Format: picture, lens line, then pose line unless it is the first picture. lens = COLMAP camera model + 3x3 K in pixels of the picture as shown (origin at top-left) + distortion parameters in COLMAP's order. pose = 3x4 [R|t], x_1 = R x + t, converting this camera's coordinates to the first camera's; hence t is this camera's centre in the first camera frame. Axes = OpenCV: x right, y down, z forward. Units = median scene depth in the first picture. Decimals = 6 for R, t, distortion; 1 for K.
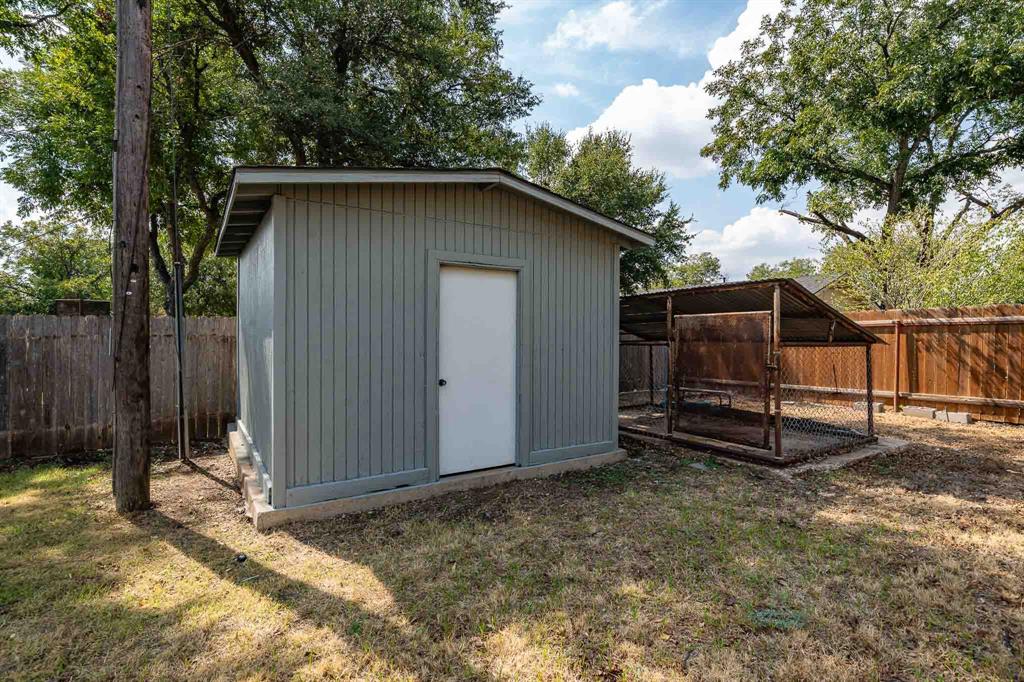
lens RADIAL K [[472.6, 0, 512.5], [0, 472.6, 332.7], [0, 0, 1]] dist [0.003520, 0.000802]
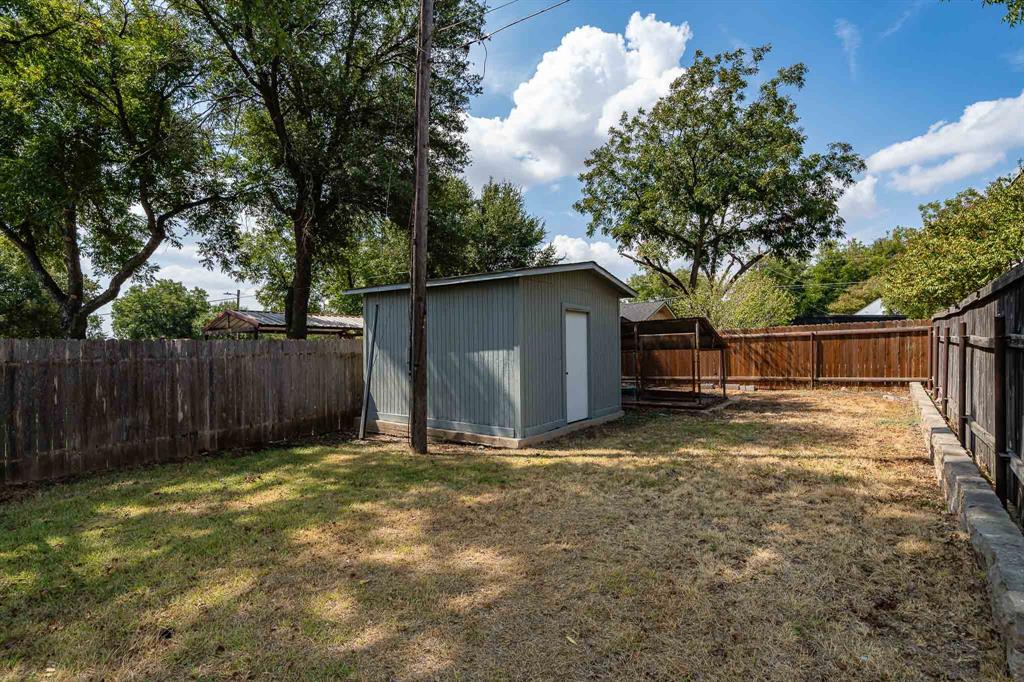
lens RADIAL K [[477.9, 0, 512.0], [0, 477.9, 341.0], [0, 0, 1]] dist [-0.001584, 0.000072]
pose [[0.929719, -0.014173, 0.367997, -0.616297], [0.018980, 0.999775, -0.009447, -0.005447], [-0.367781, 0.015767, 0.929779, -0.400501]]
